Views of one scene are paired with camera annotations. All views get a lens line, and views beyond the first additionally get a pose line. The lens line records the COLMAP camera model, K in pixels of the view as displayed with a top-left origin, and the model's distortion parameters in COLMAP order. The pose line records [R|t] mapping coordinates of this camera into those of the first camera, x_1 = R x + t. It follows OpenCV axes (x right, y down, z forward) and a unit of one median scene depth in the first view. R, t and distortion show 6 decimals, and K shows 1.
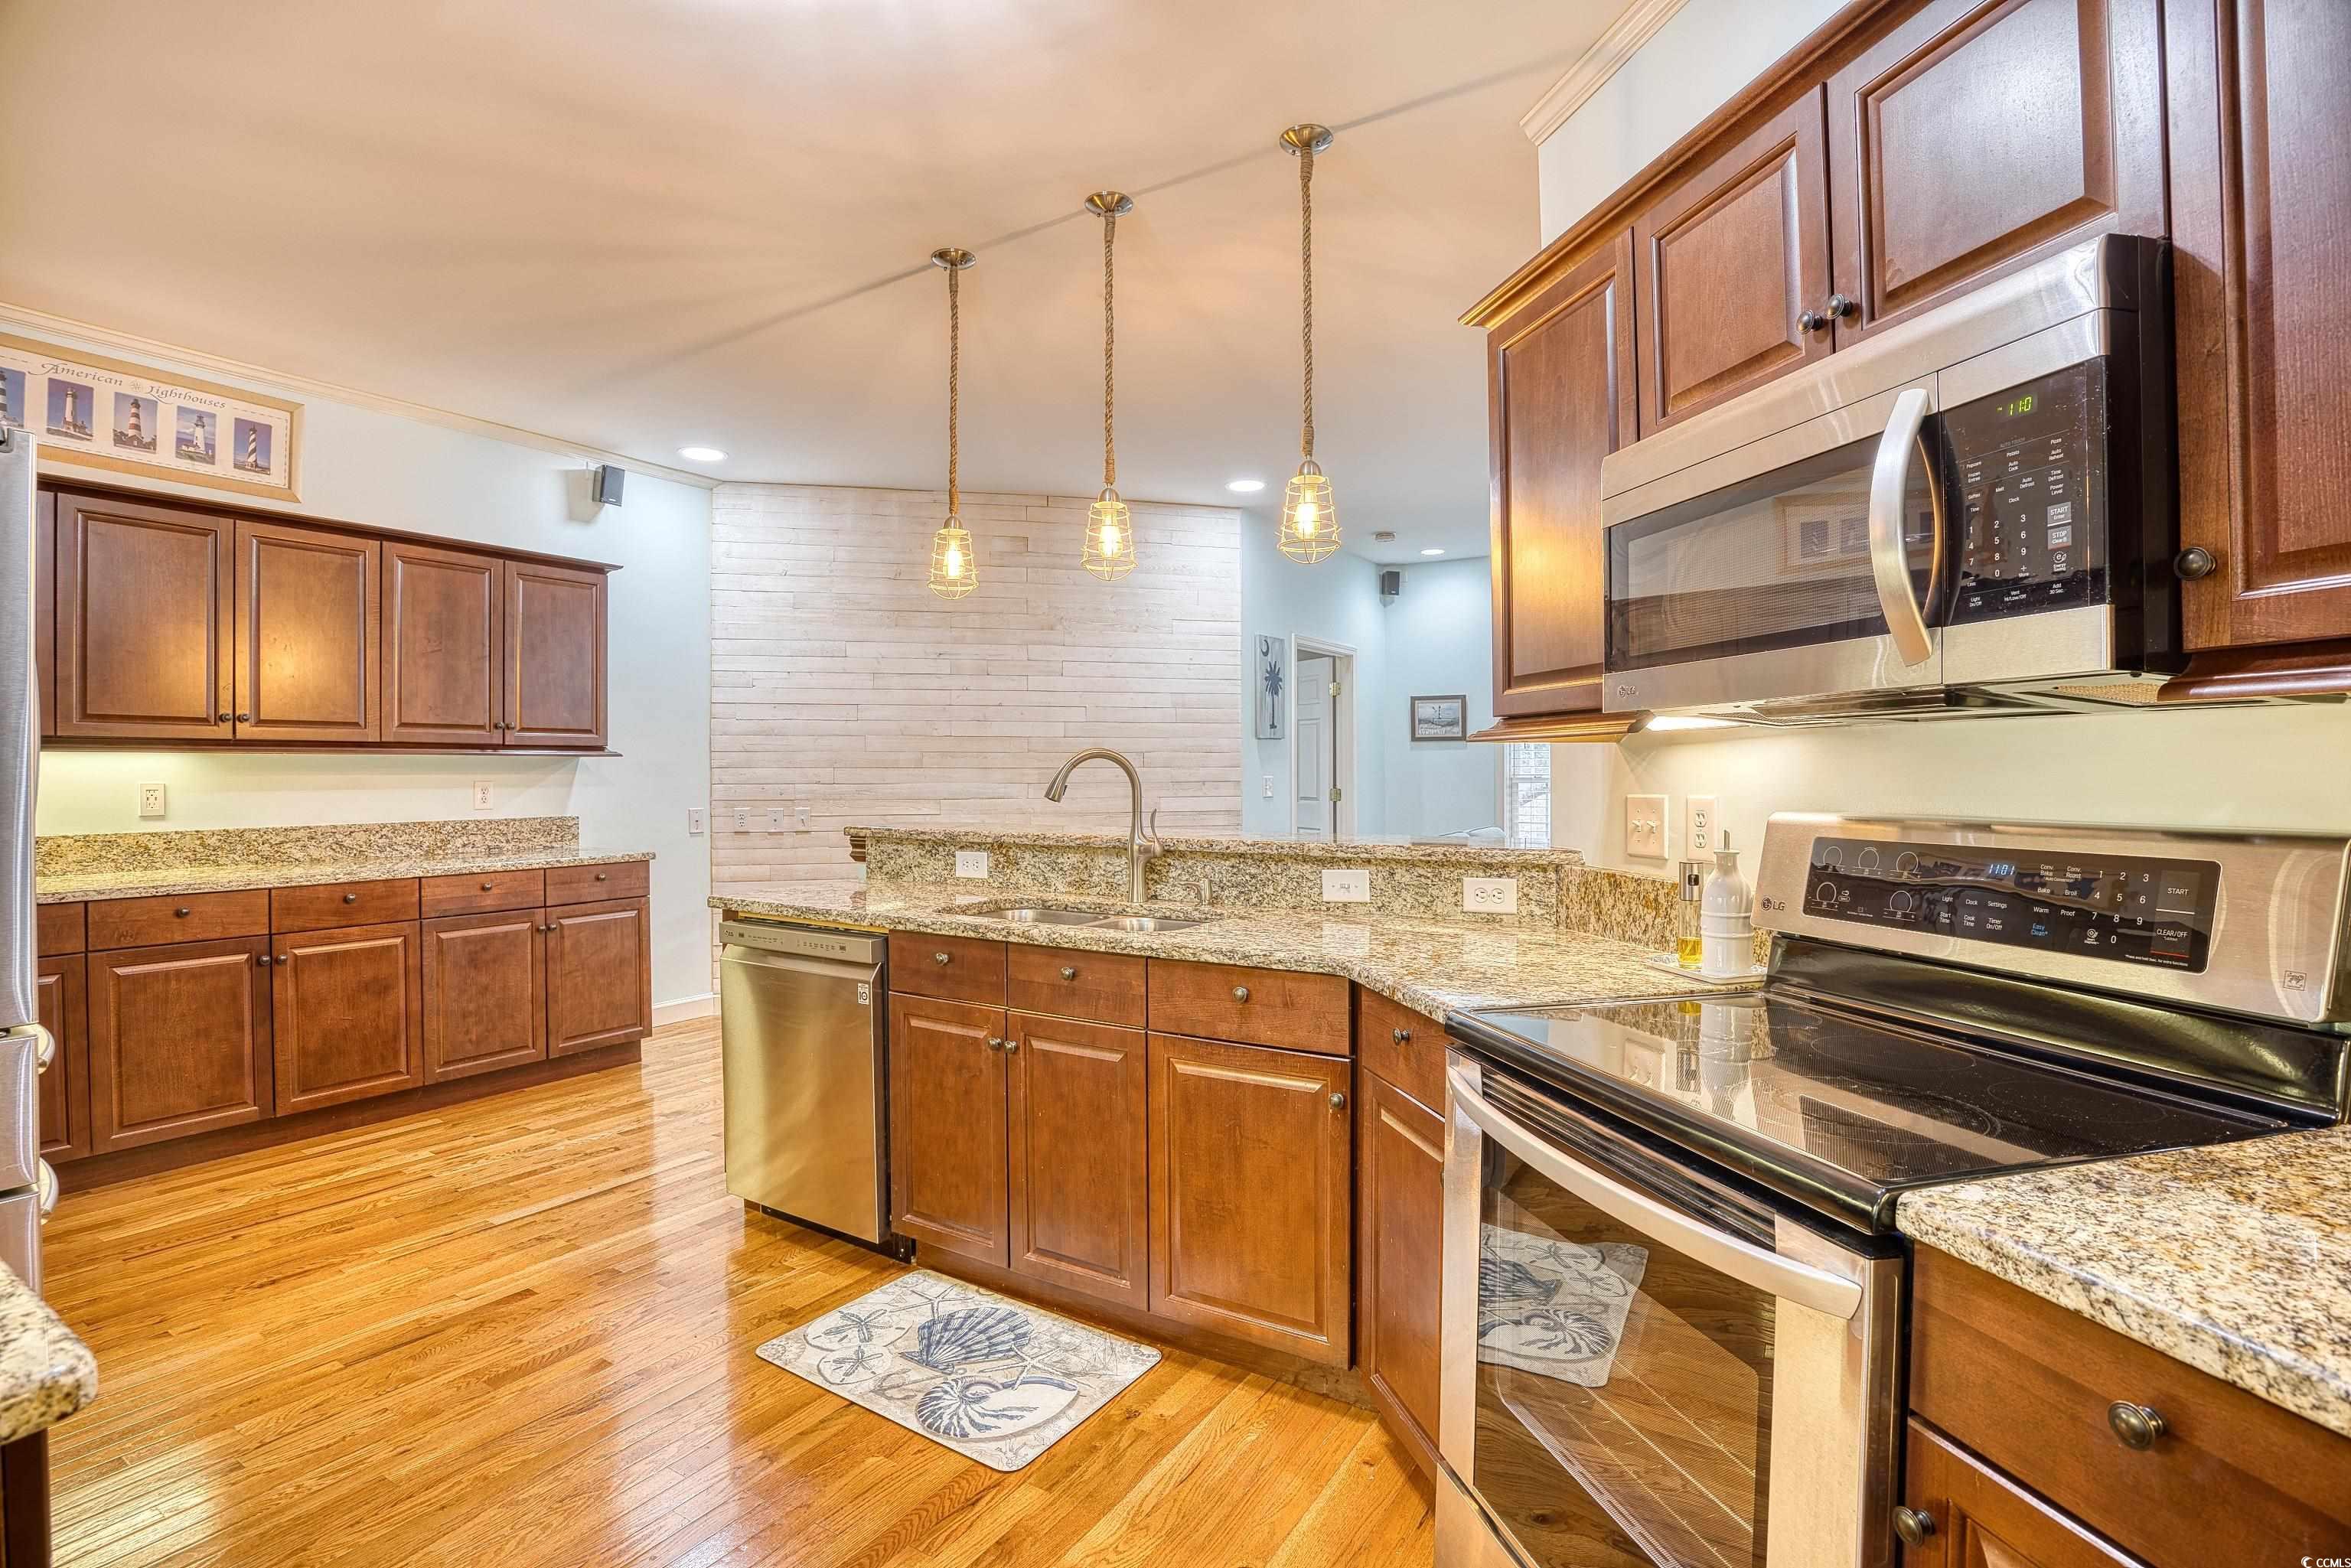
lens RADIAL K [[1119.0, 0, 1177.7], [0, 1119.0, 777.6], [0, 0, 1]] dist [-0.059271, 0.015095]
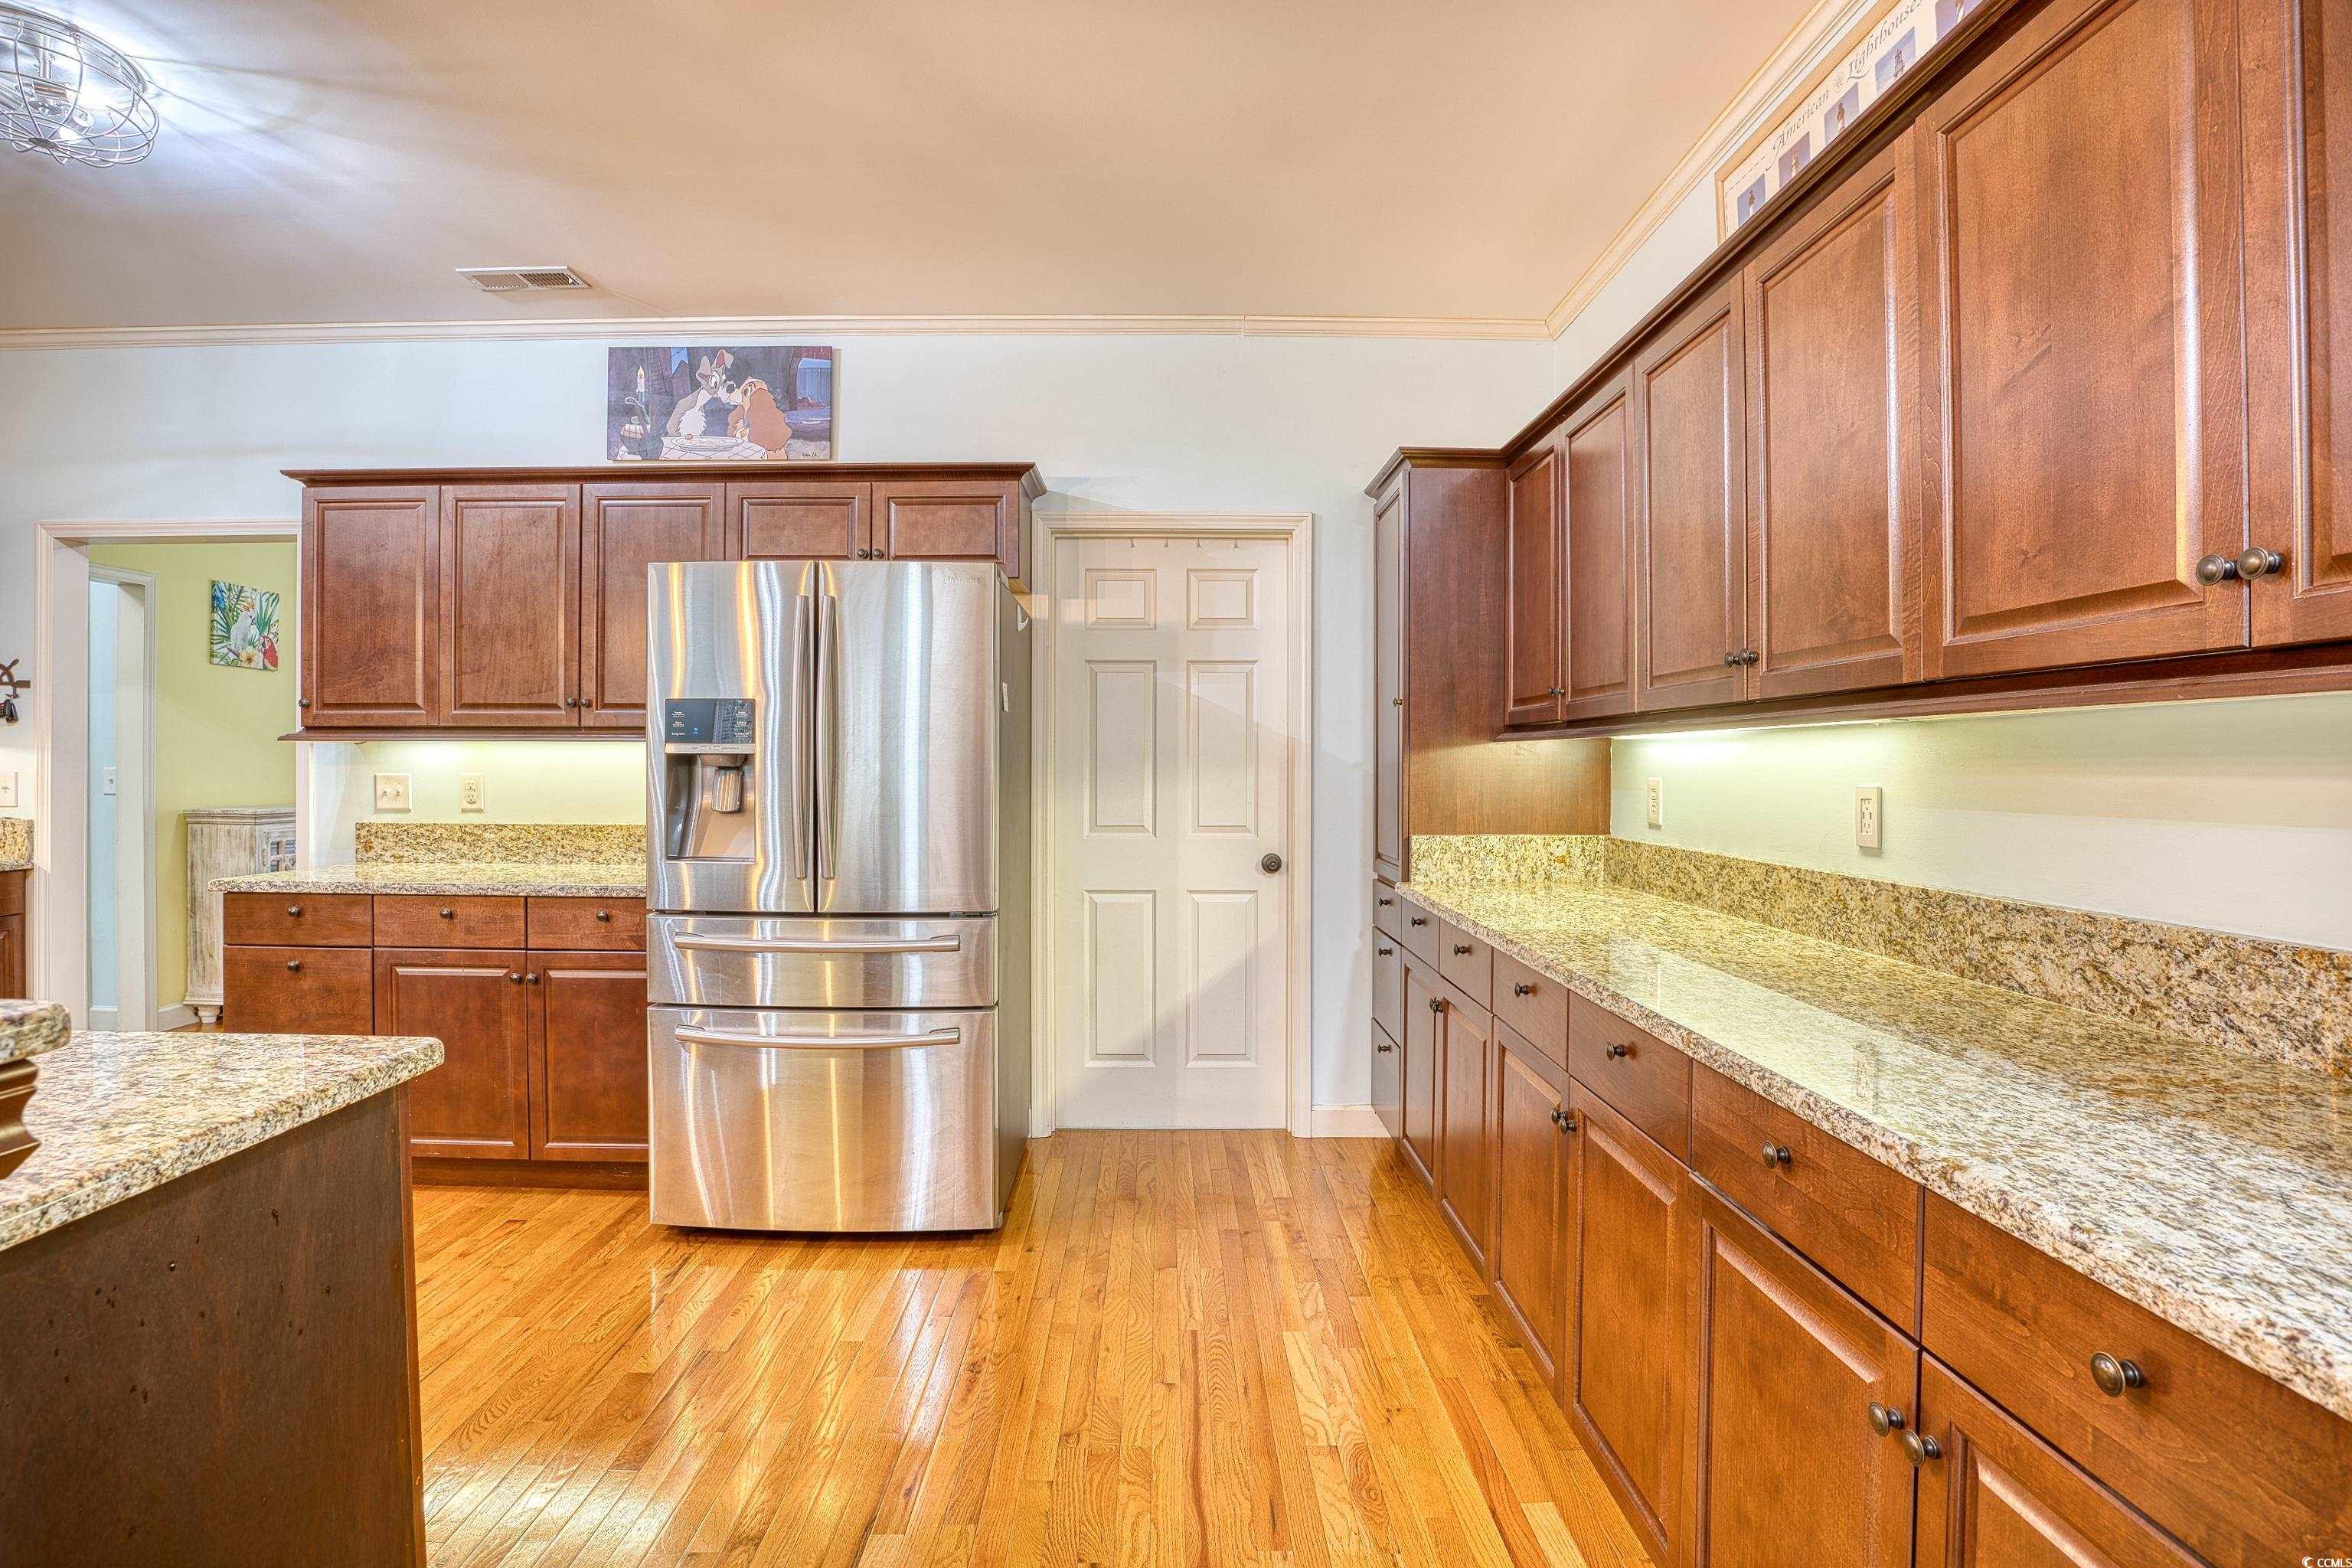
lens RADIAL K [[1119.5, 0, 1162.0], [0, 1119.5, 772.6], [0, 0, 1]] dist [-0.059271, 0.015095]
pose [[-0.863482, 0.003581, -0.504368, -0.246079], [-0.002005, 0.999943, 0.010532, -0.004111], [0.504376, 0.010105, -0.863425, 0.844776]]
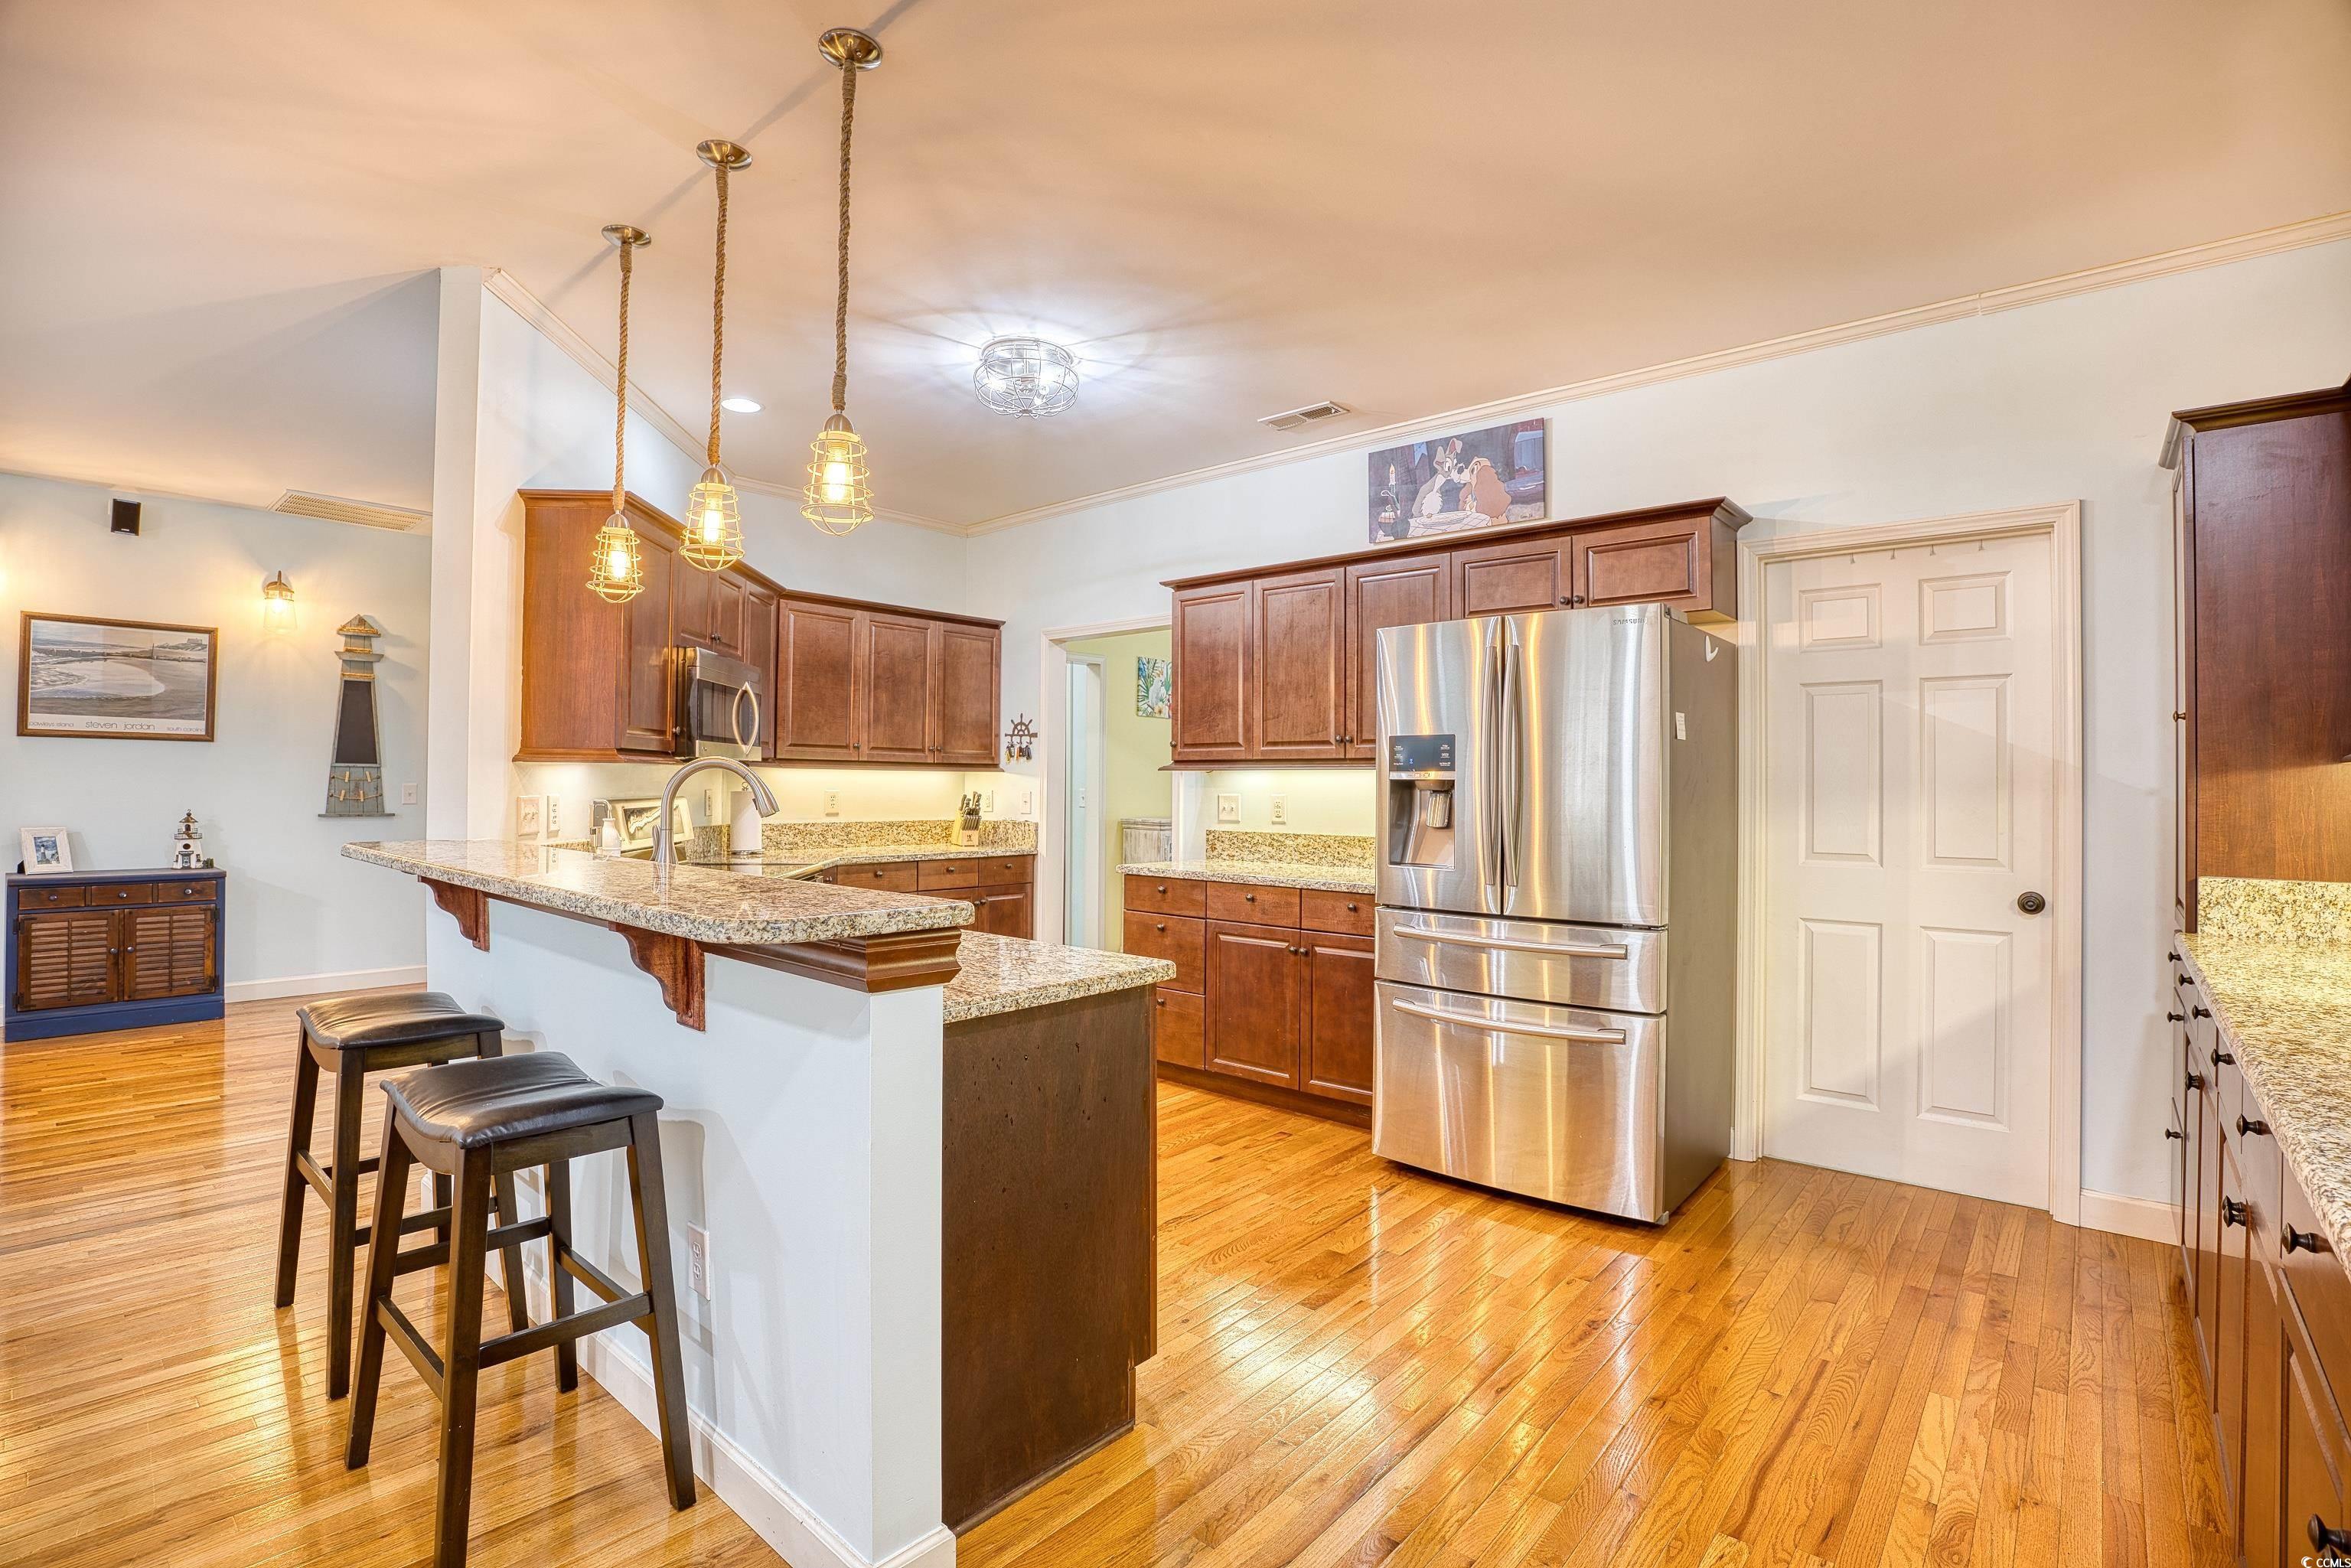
lens RADIAL K [[1088.4, 0, 1178.7], [0, 1088.4, 775.9], [0, 0, 1]] dist [-0.040451, 0.005692]
pose [[-0.983837, -0.001313, 0.179060, -0.296969], [-0.002394, 0.999980, -0.005820, -0.005325], [-0.179049, -0.006155, -0.983821, 0.927545]]
